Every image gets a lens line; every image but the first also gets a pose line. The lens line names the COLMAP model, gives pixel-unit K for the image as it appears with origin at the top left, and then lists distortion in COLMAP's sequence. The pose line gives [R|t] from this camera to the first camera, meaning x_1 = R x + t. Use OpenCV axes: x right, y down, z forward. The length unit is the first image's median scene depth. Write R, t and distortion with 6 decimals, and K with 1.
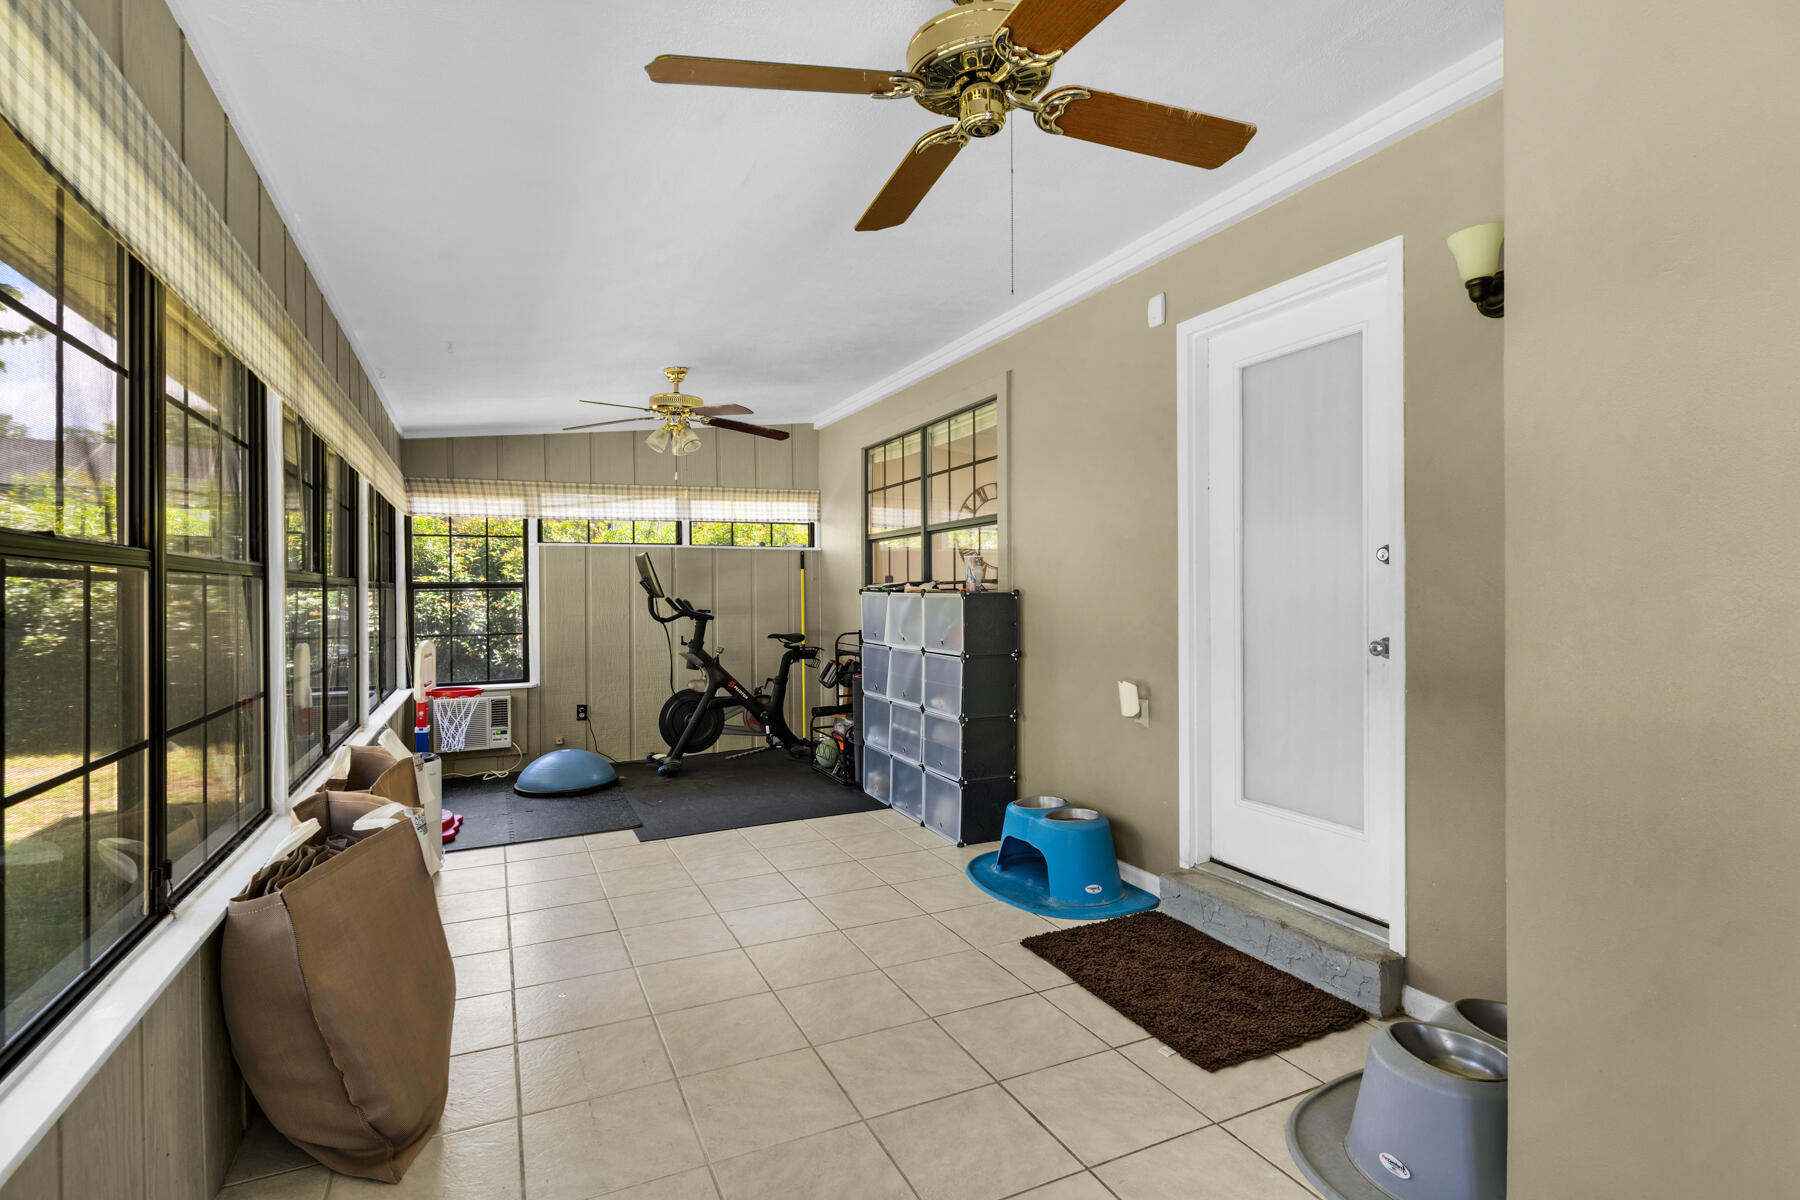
lens RADIAL K [[875.4, 0, 900.0], [0, 875.4, 600.0], [0, 0, 1]] dist [0.000923, -0.000055]
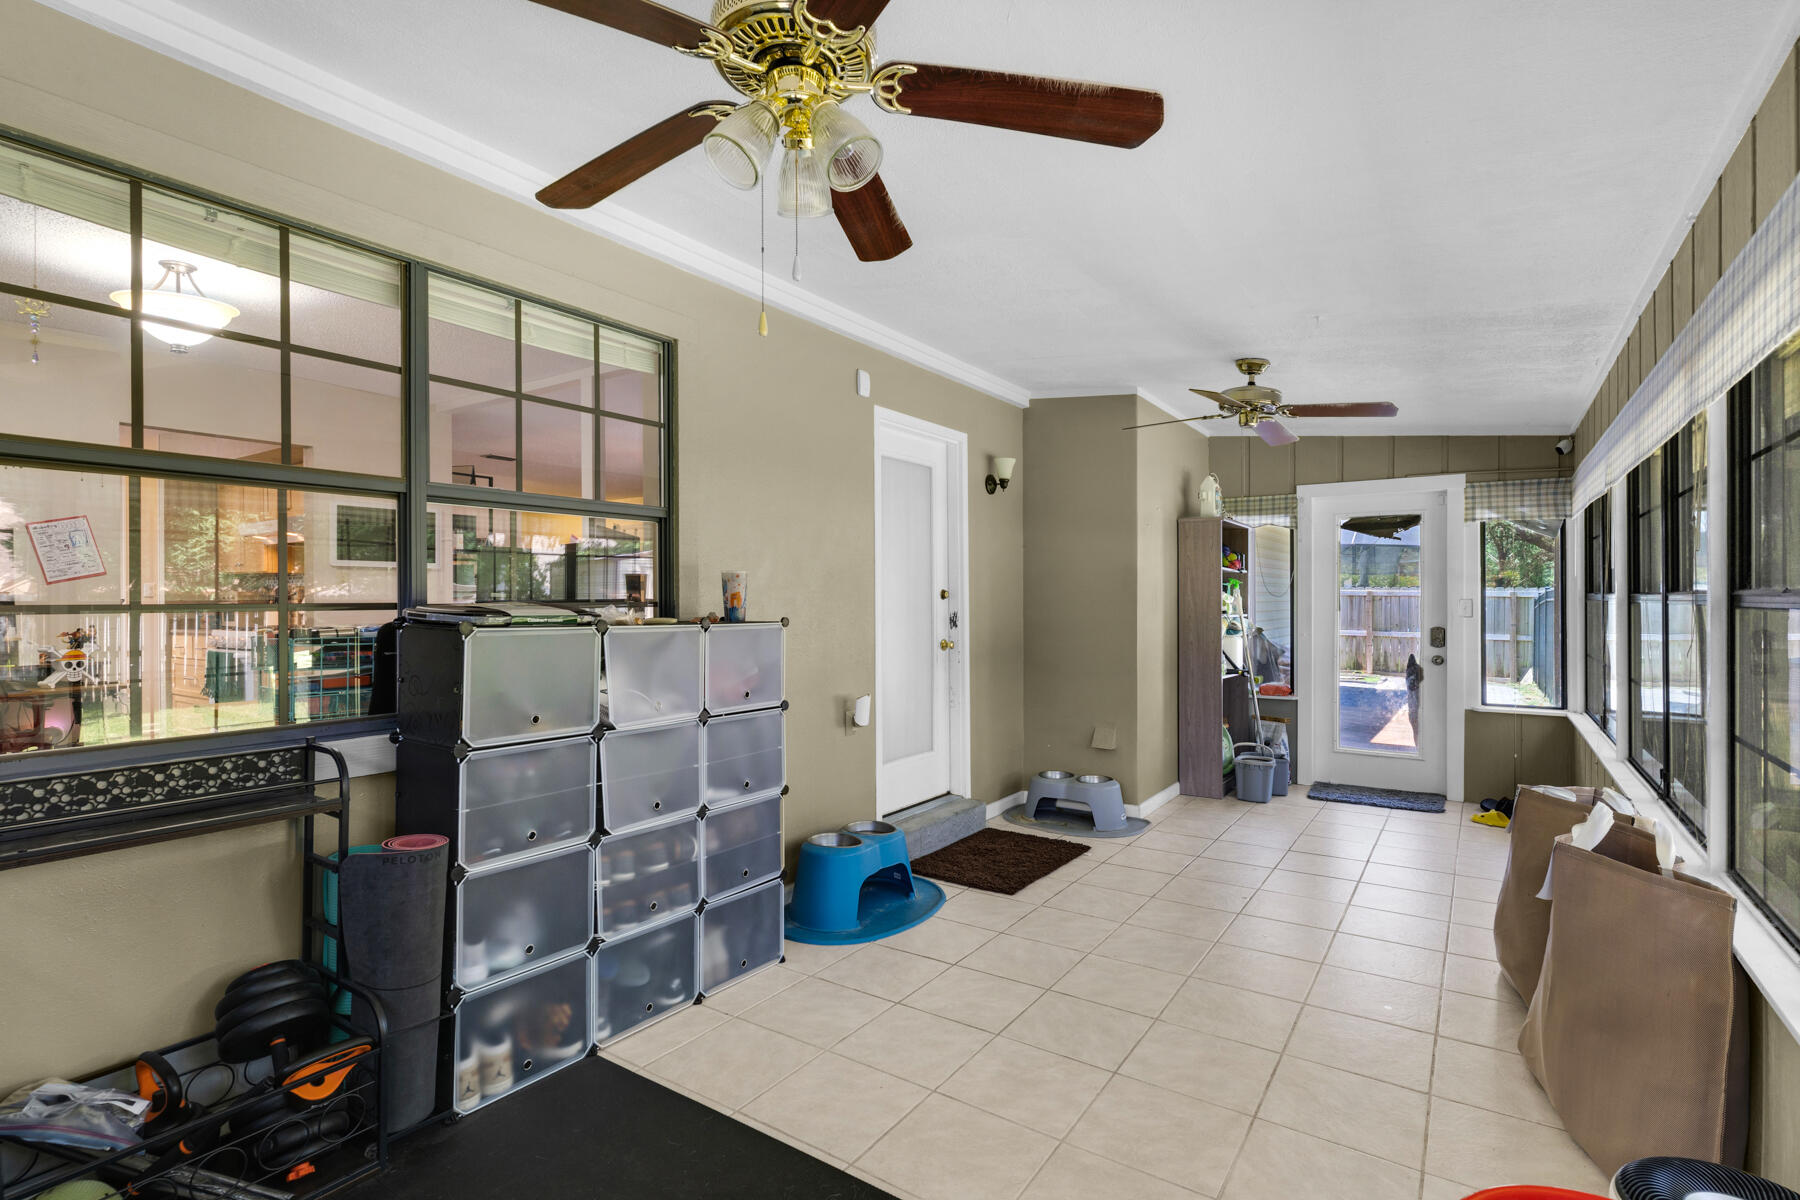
lens RADIAL K [[875.4, 0, 900.0], [0, 875.4, 600.0], [0, 0, 1]] dist [0.000923, -0.000055]
pose [[-0.519311, 0.004605, 0.854573, -0.473092], [0.007789, 0.999969, -0.000655, -0.019090], [-0.854550, 0.006316, -0.519331, 0.984183]]
